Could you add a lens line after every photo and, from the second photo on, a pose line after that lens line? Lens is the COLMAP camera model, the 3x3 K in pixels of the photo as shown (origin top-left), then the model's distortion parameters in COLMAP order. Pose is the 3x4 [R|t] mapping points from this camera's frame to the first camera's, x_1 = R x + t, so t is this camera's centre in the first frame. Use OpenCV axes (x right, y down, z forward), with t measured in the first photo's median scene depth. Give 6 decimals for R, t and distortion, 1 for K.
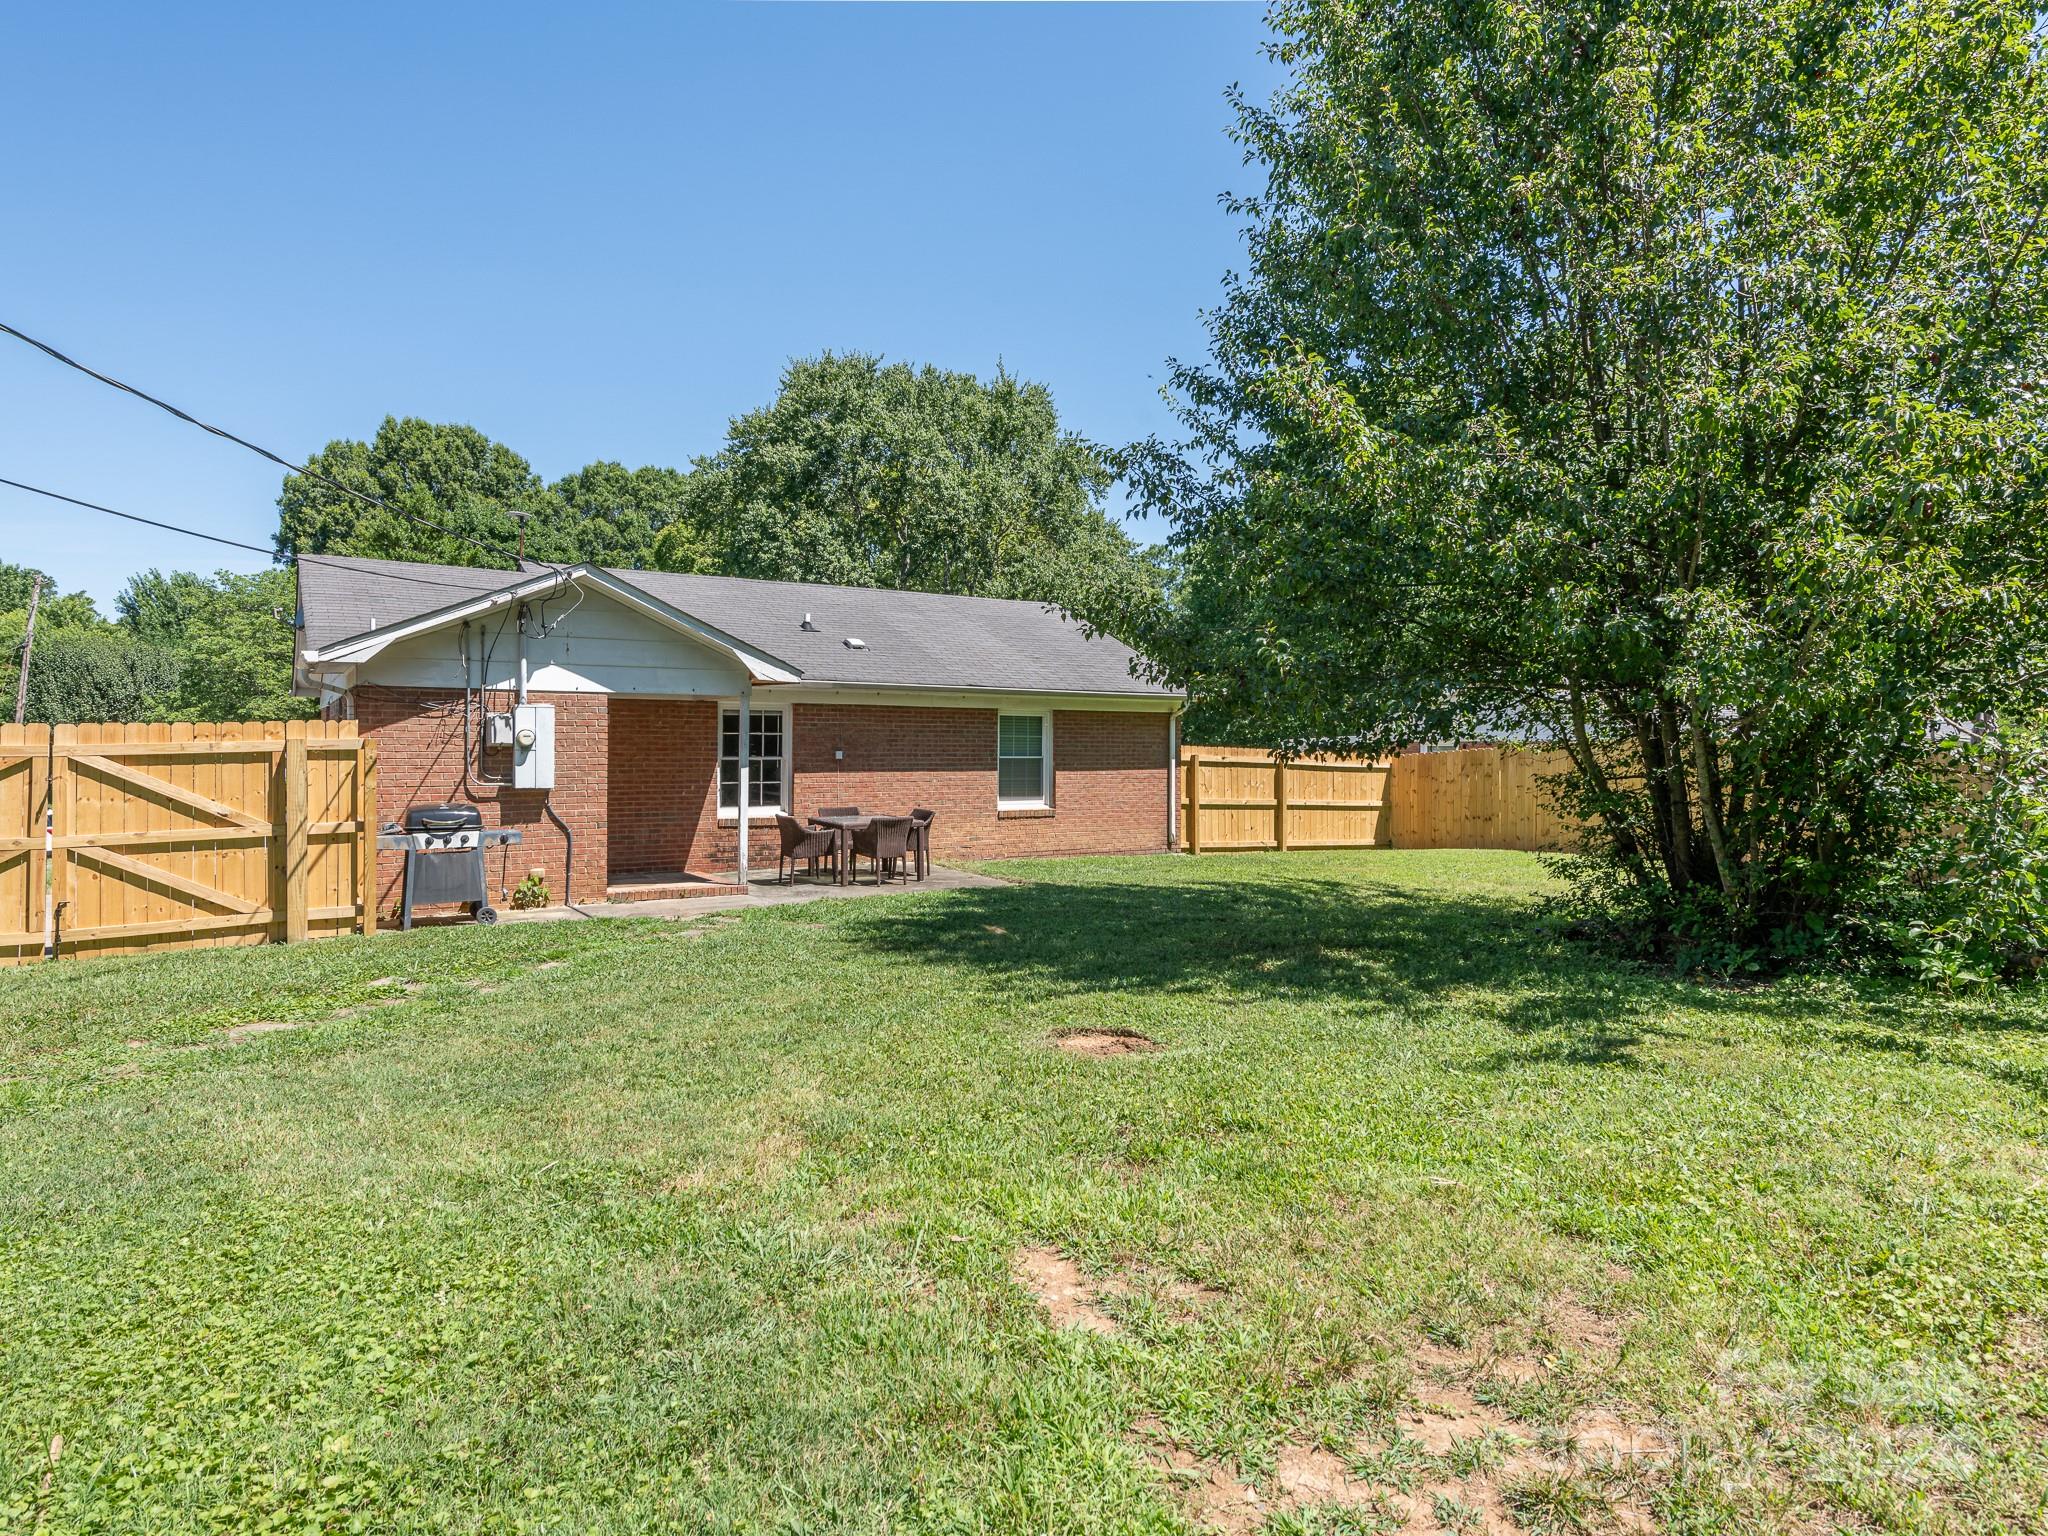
lens RADIAL K [[1262.6, 0, 1019.3], [0, 1262.6, 733.0], [0, 0, 1]] dist [0.016482, -0.003518]
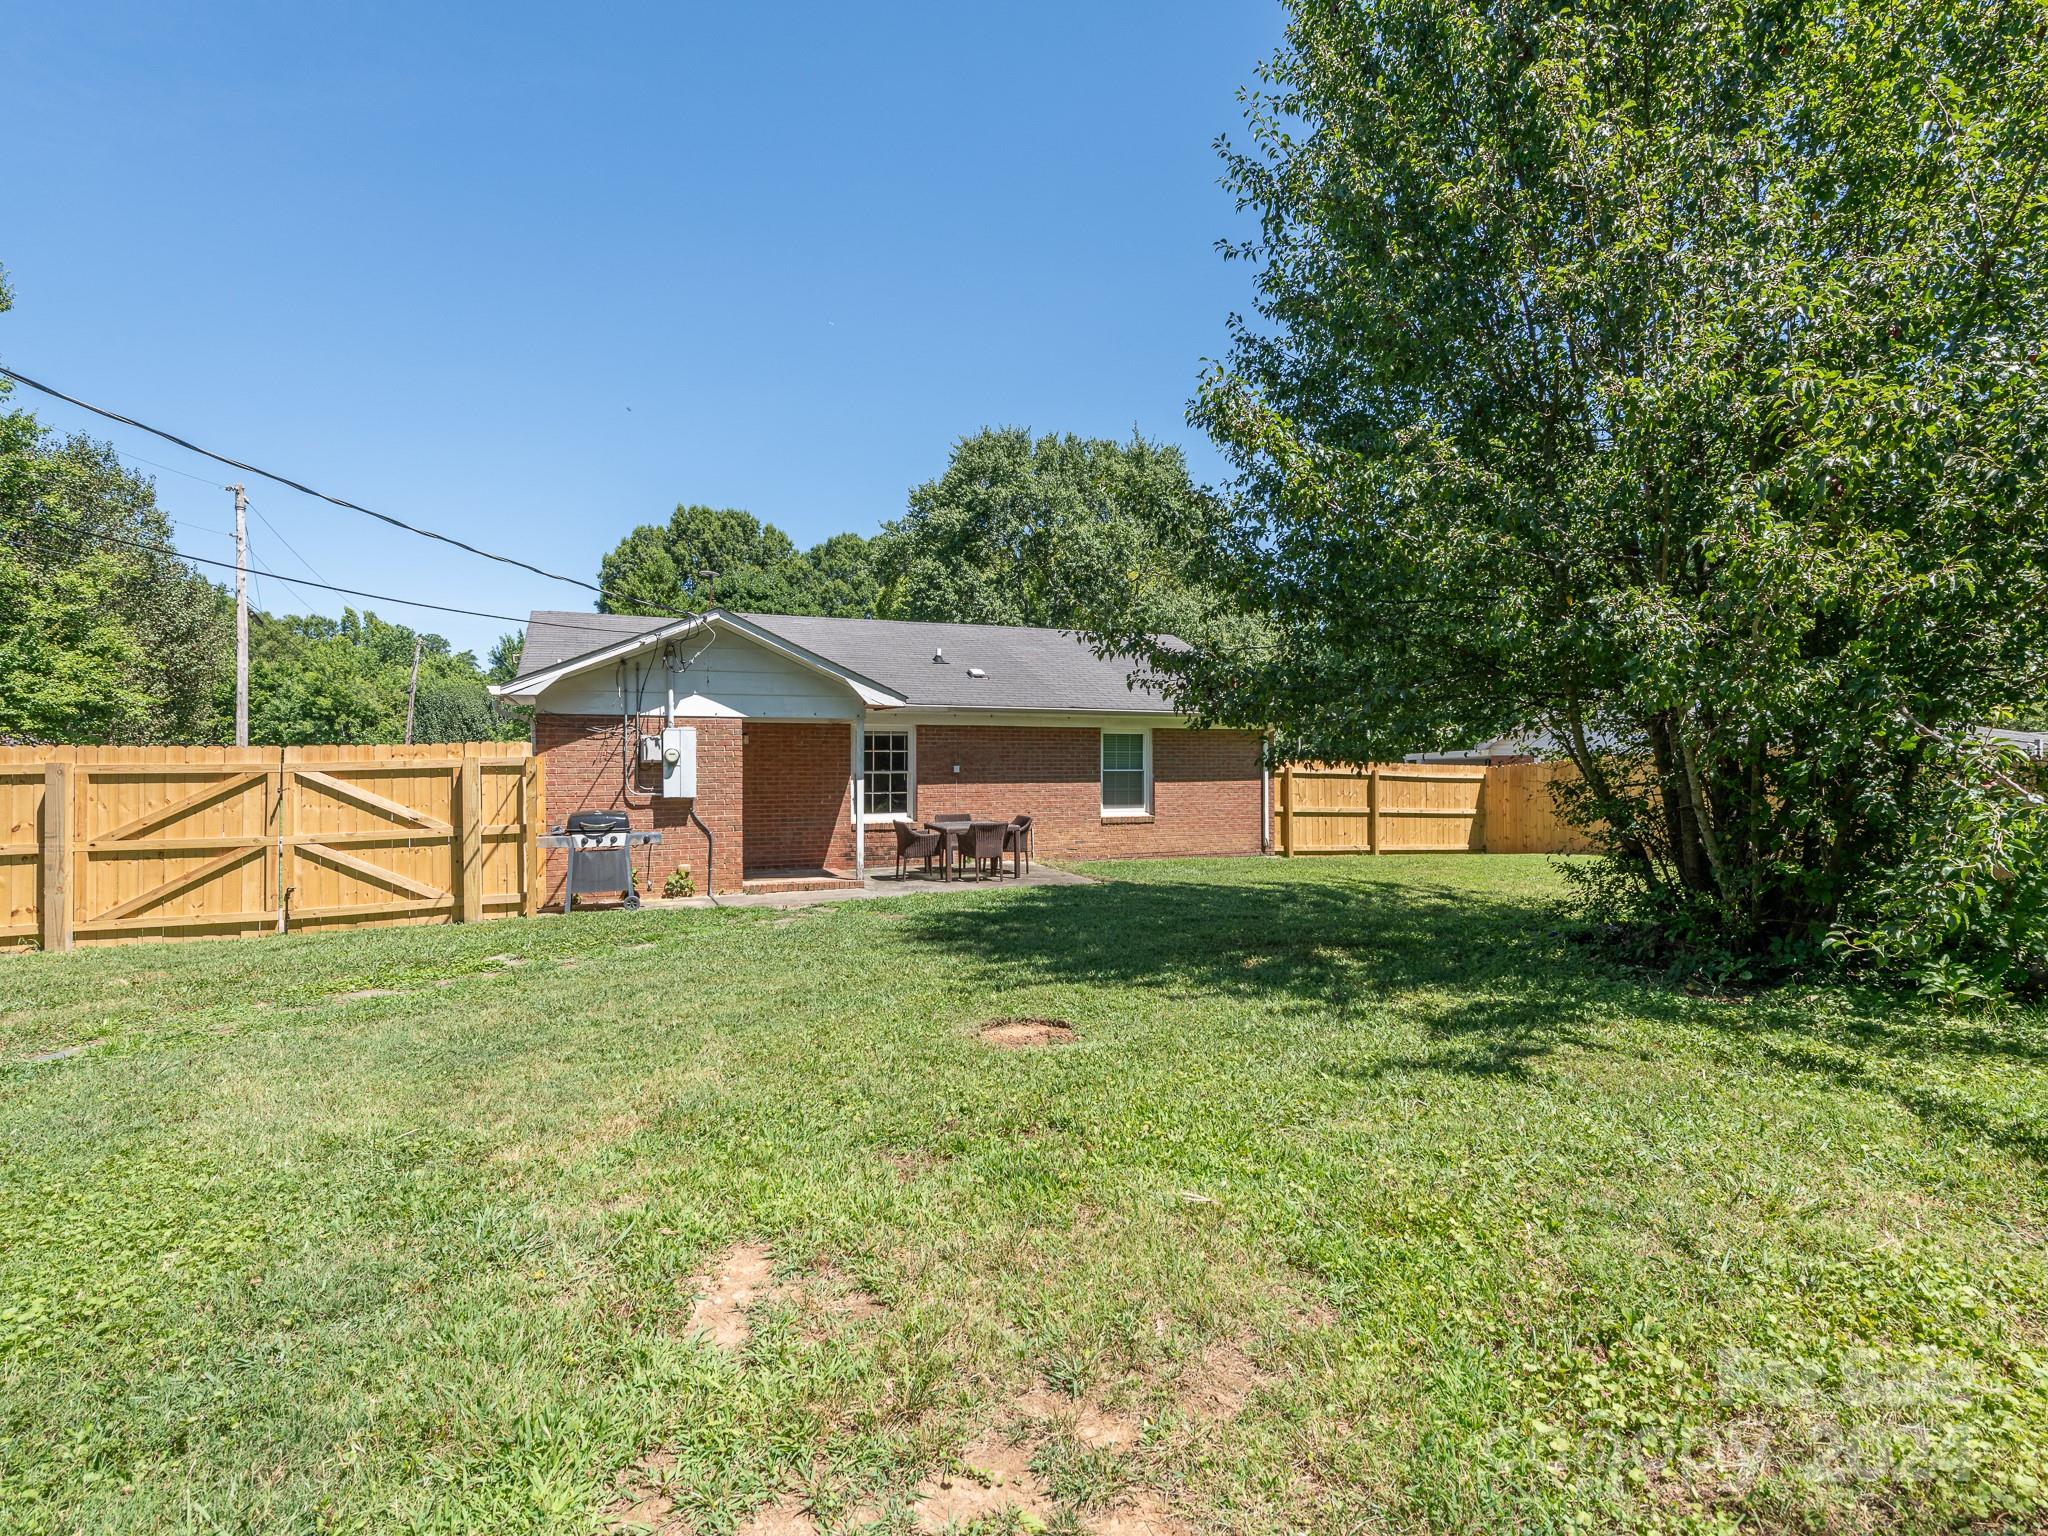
lens RADIAL K [[1065.6, 0, 1025.4], [0, 1065.6, 755.2], [0, 0, 1]] dist [0.021008, -0.011238]
pose [[0.985437, -0.008296, -0.169839, 0.101733], [0.008665, 0.999961, 0.001432, 0.004476], [0.169821, -0.002883, 0.985471, 0.052506]]
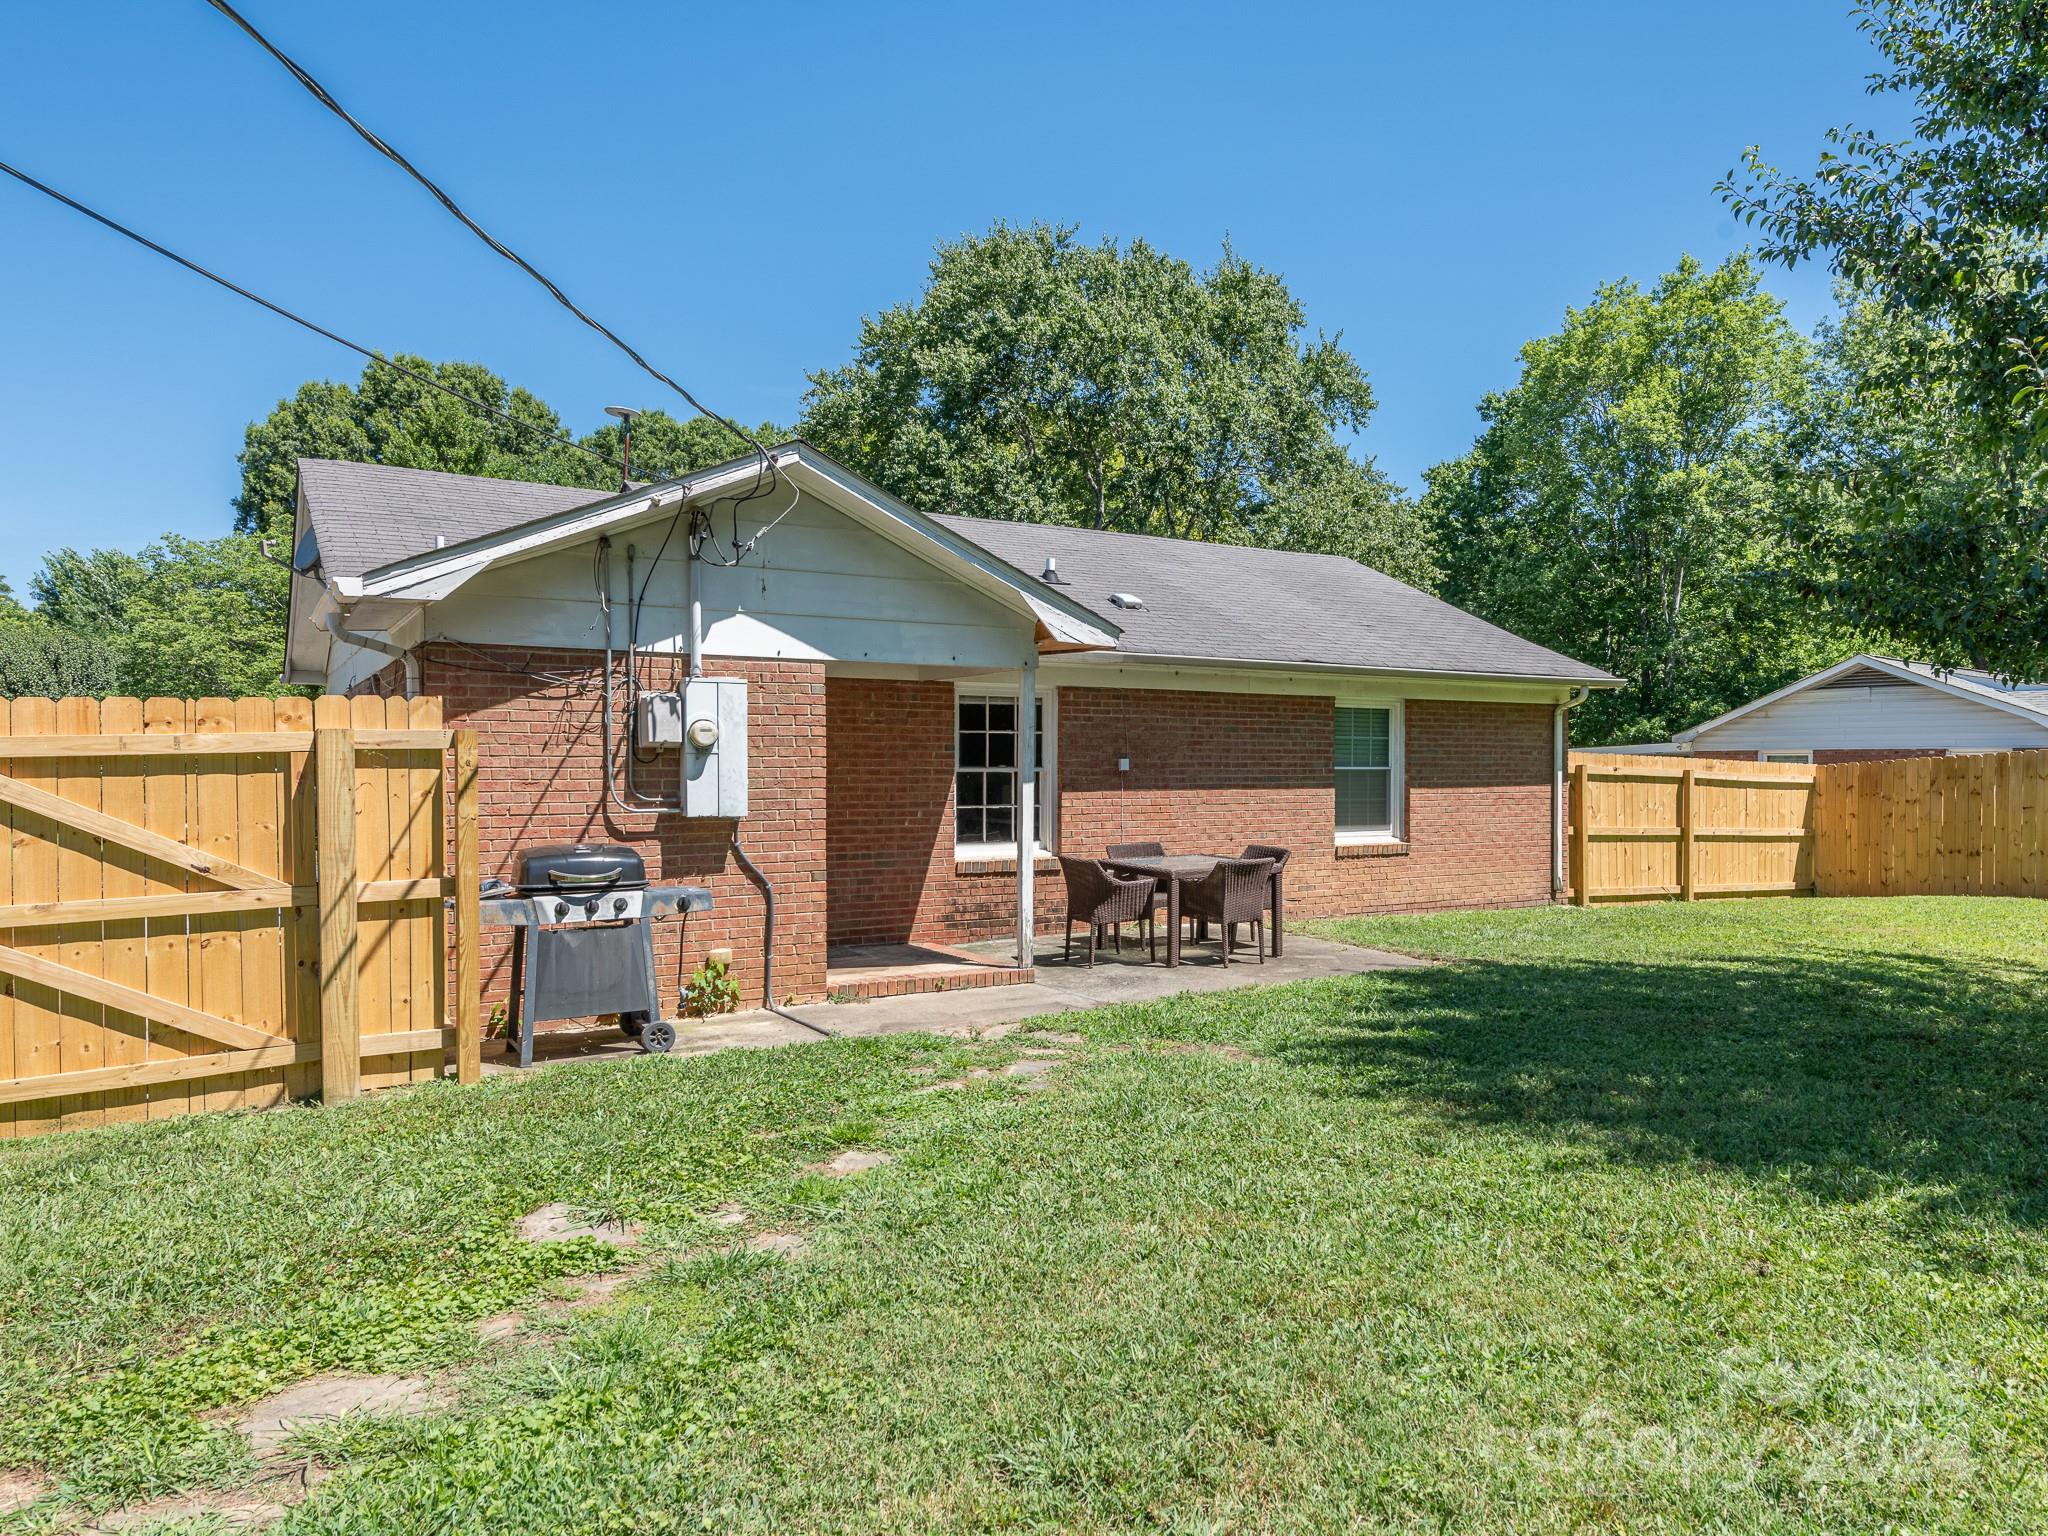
lens RADIAL K [[1463.9, 0, 1127.6], [0, 1463.9, 778.3], [0, 0, 1]] dist [0.032039, -0.005290]
pose [[0.999912, -0.003378, 0.012804, -0.177794], [0.003113, 0.999782, 0.020639, 0.010369], [-0.012871, -0.020598, 0.999705, 0.270066]]
